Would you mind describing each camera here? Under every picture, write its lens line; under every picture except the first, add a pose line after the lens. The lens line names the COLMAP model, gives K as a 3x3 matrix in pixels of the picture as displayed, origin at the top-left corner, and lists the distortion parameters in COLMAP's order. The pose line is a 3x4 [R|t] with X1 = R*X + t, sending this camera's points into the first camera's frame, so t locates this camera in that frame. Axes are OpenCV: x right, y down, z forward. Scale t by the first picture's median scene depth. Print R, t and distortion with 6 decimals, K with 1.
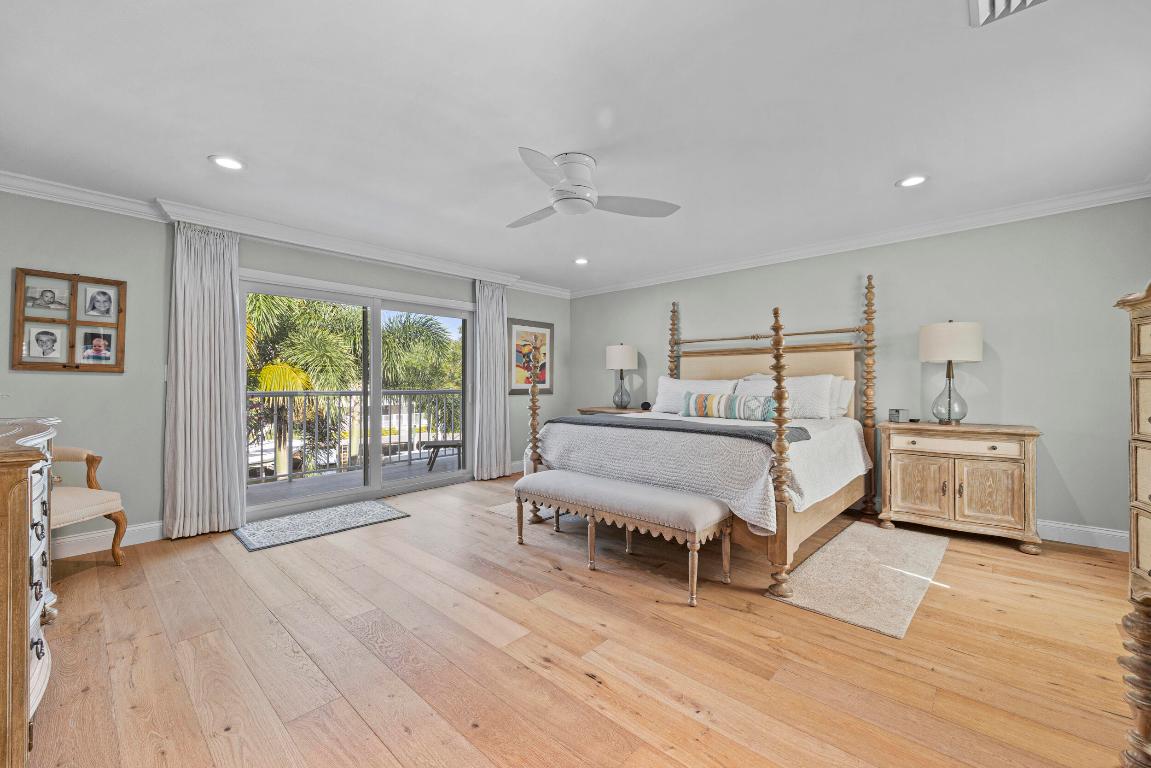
lens RADIAL K [[463.5, 0, 578.6], [0, 463.5, 381.8], [0, 0, 1]] dist [0.001061, -0.000021]
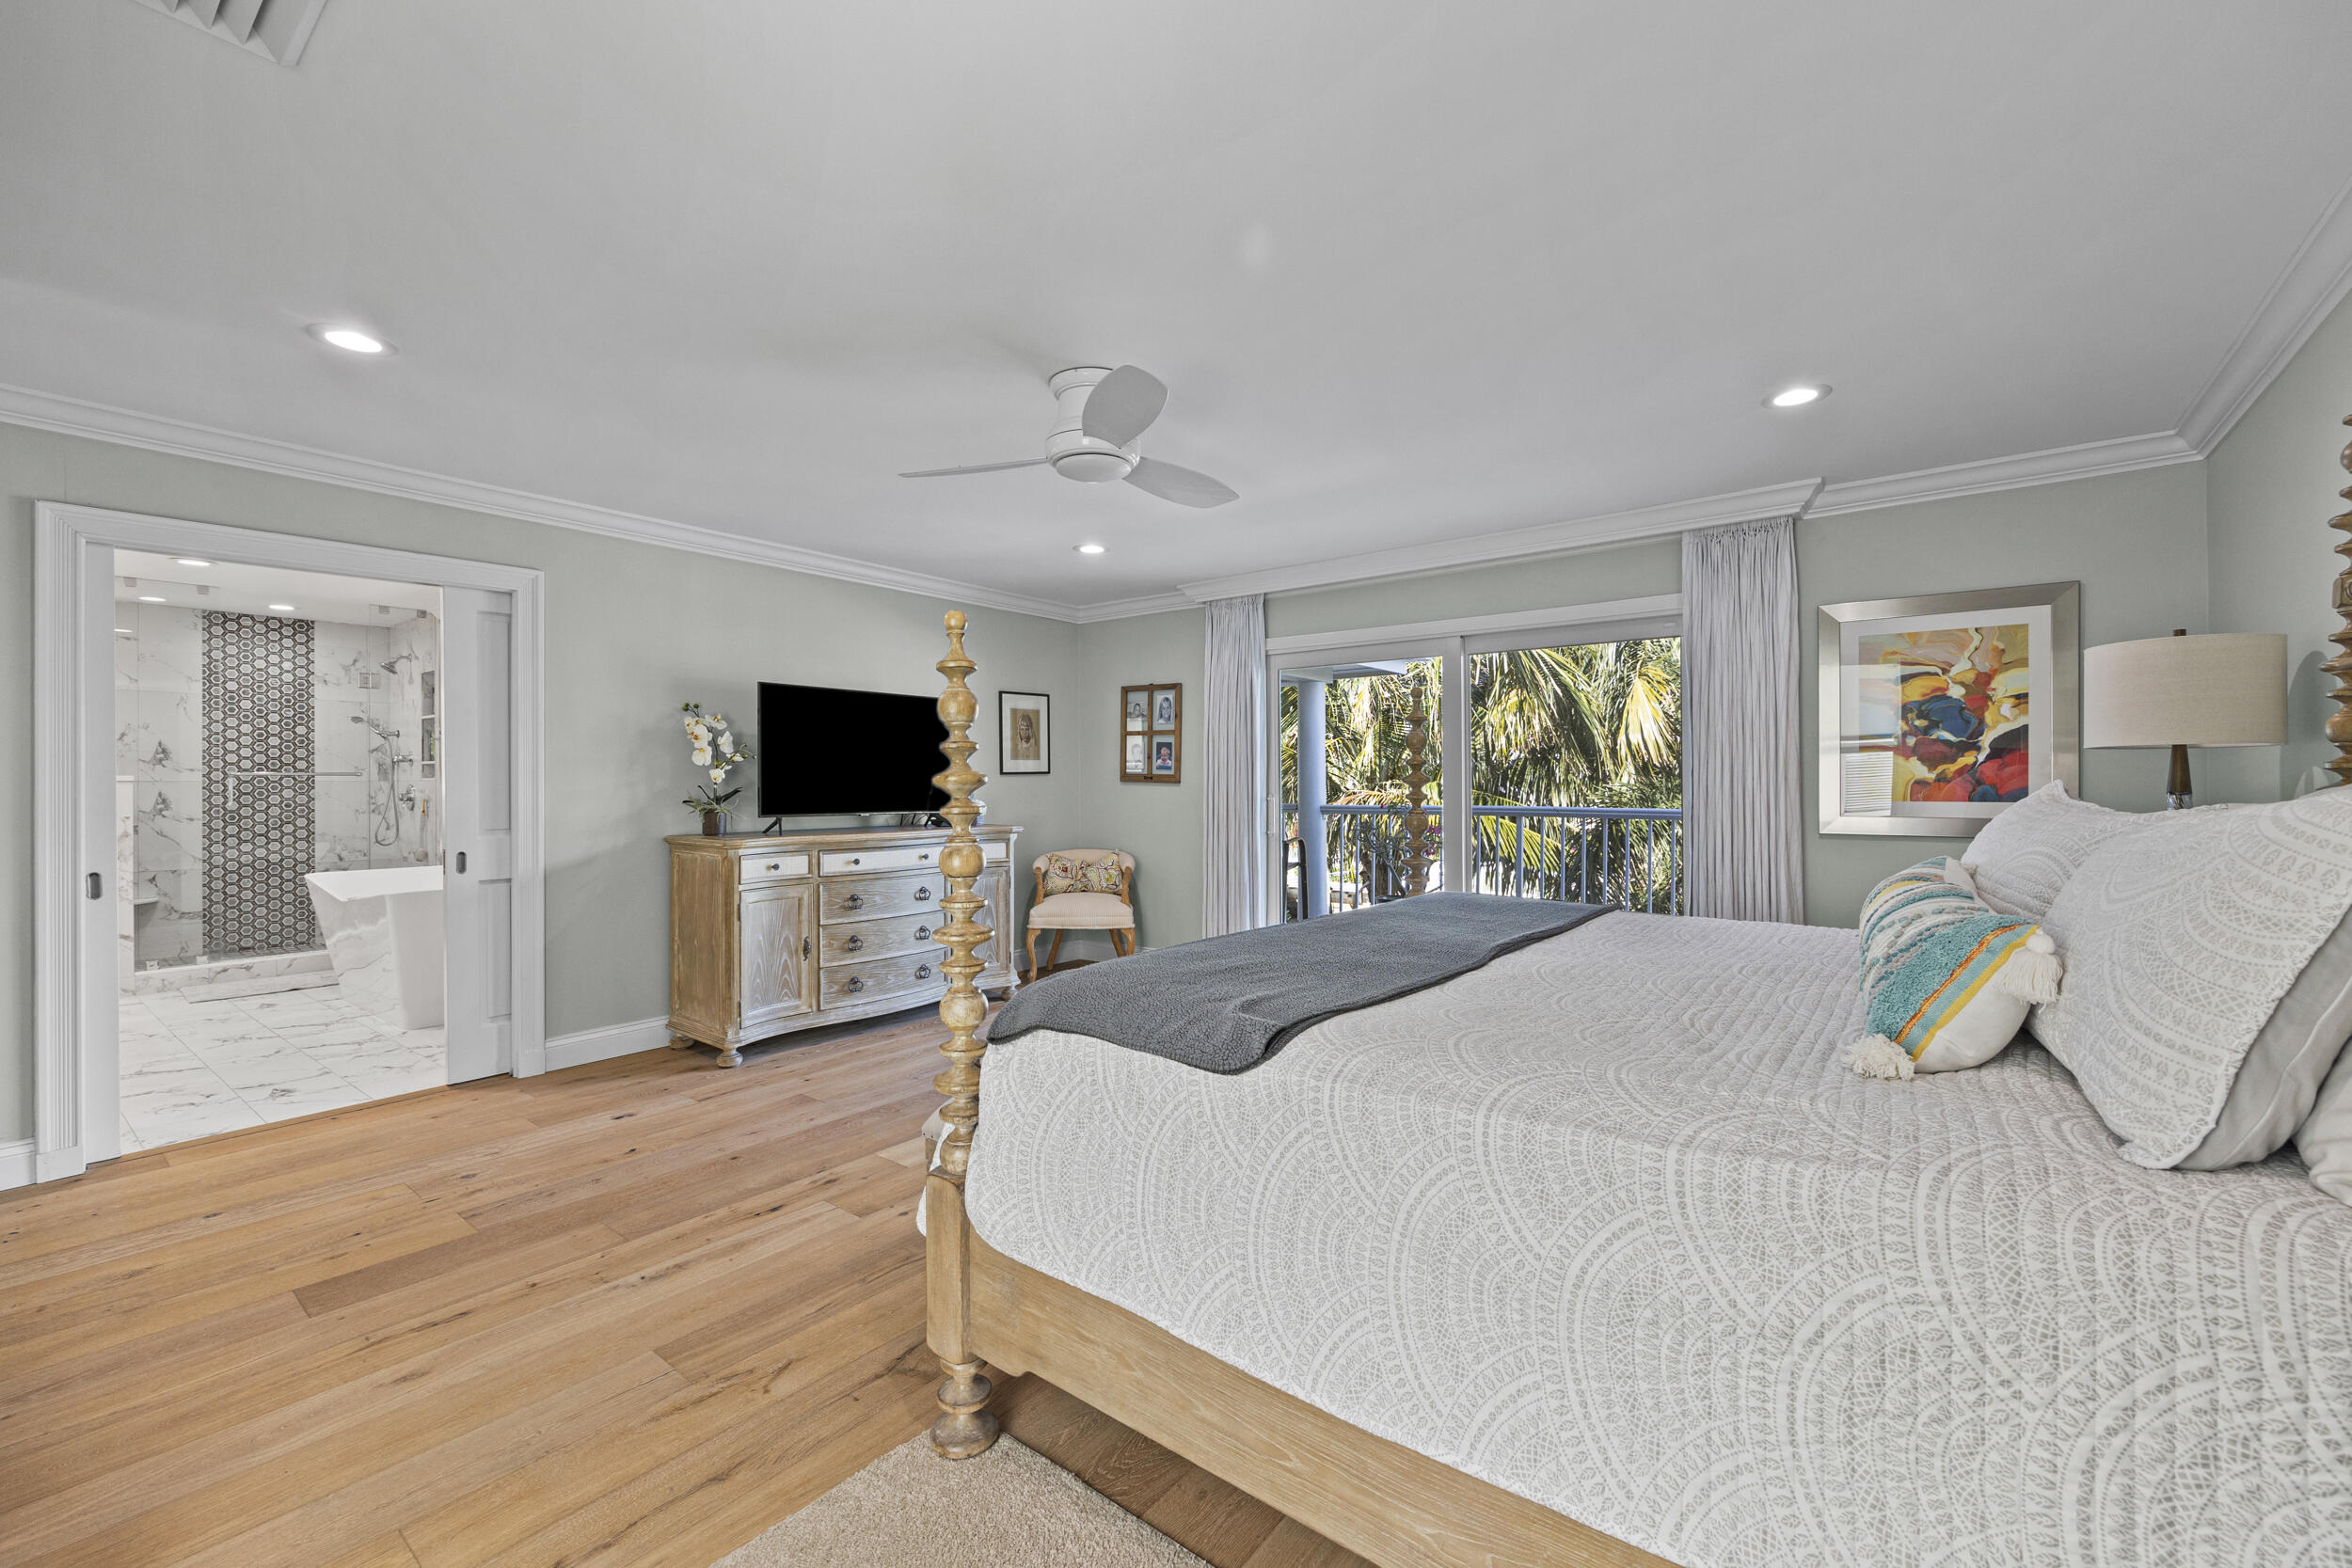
lens RADIAL K [[950.7, 0, 1176.0], [0, 950.7, 784.0], [0, 0, 1]] dist [-0.001546, -0.000447]
pose [[0.079490, 0.000872, -0.996835, 0.927870], [0.004074, 0.999991, 0.001200, -0.021432], [0.996827, -0.004156, 0.079485, 0.892484]]
